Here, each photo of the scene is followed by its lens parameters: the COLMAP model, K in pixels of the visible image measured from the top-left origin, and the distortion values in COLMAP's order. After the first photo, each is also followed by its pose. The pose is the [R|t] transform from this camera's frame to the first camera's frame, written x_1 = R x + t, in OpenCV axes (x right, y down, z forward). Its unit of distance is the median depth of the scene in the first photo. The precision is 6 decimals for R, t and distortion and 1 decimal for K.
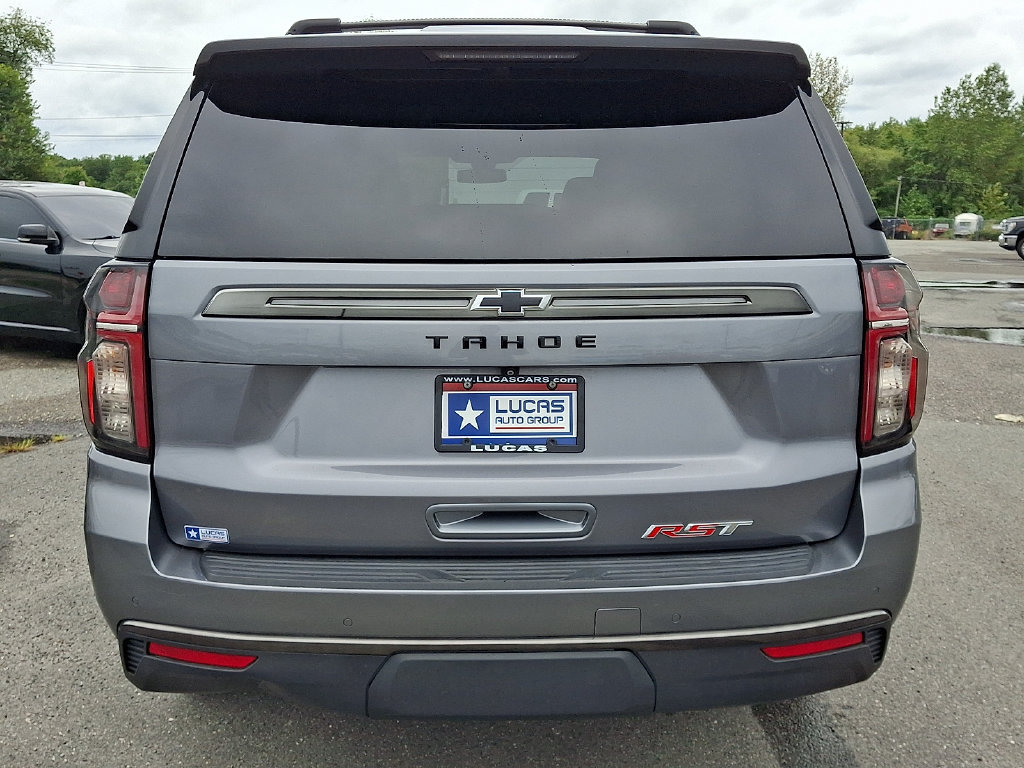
lens RADIAL K [[1122.1, 0, 518.0], [0, 1122.1, 365.4], [0, 0, 1]] dist [0.057621, 0.000000]
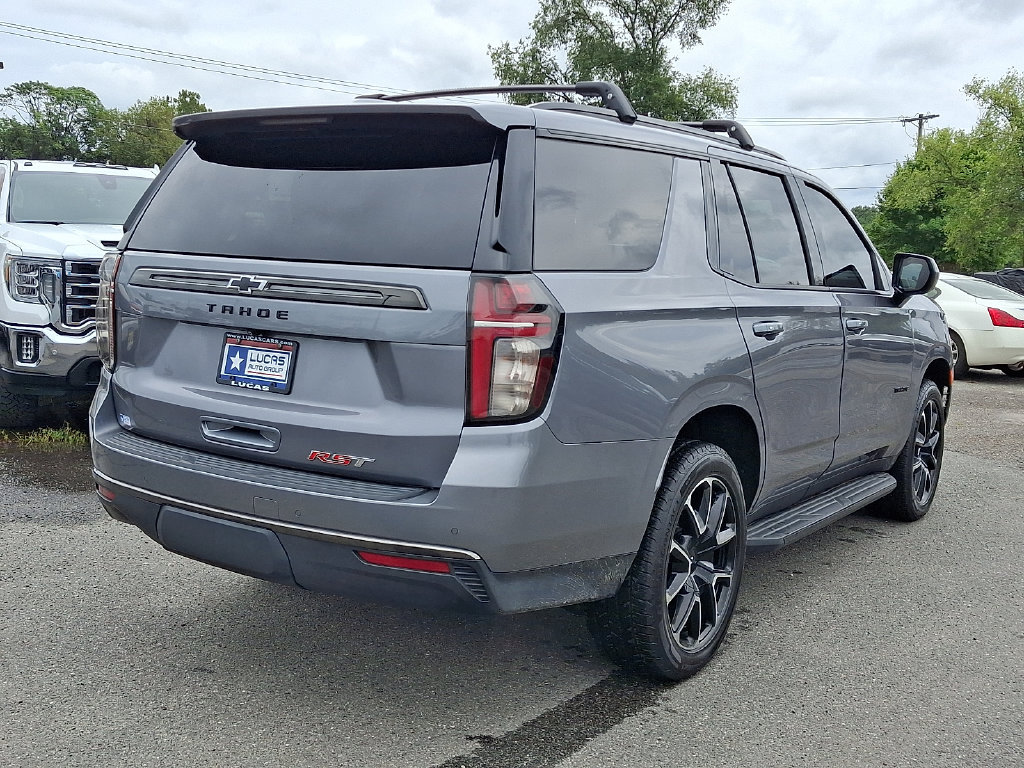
lens RADIAL K [[1122.1, 0, 512.0], [0, 1122.1, 379.4], [0, 0, 1]] dist [0.057621, 0.000000]
pose [[0.829743, 0.108539, -0.547490, 1.065376], [-0.124599, 0.992176, 0.007863, 0.011938], [0.544060, 0.061693, 0.836775, -0.036020]]
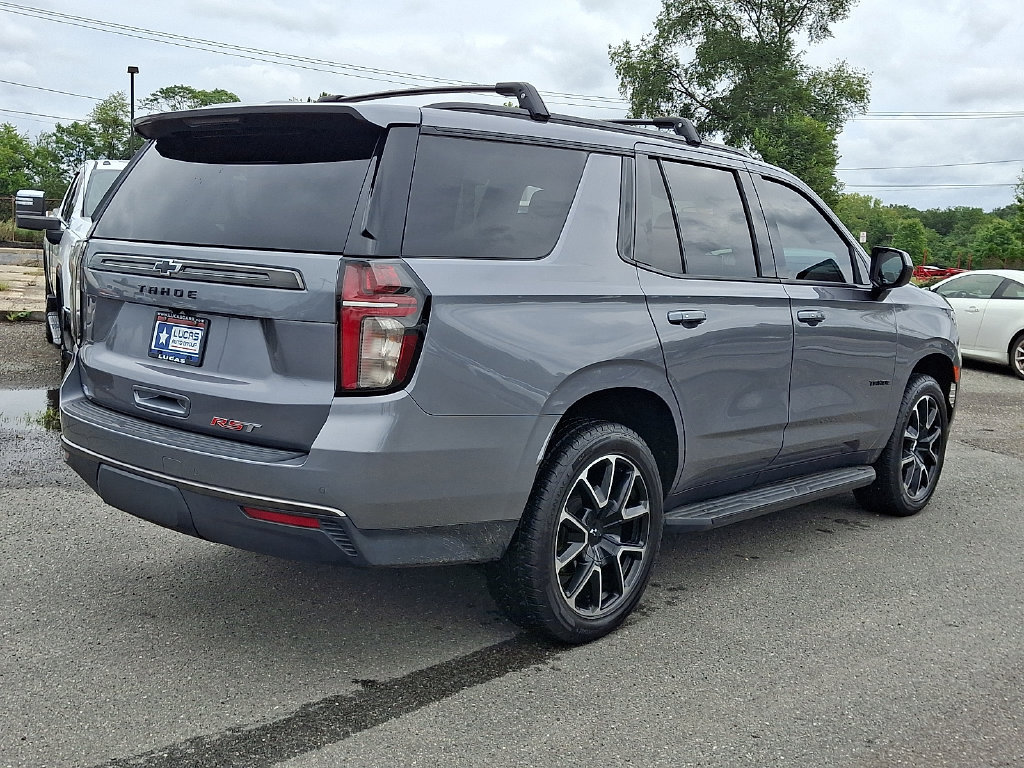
lens RADIAL K [[1122.1, 0, 507.1], [0, 1122.1, 388.0], [0, 0, 1]] dist [0.057621, 0.000000]
pose [[0.757812, 0.129038, -0.639586, 1.402090], [-0.141397, 0.989433, 0.032086, -0.005047], [0.636968, 0.066120, 0.768050, 0.057712]]
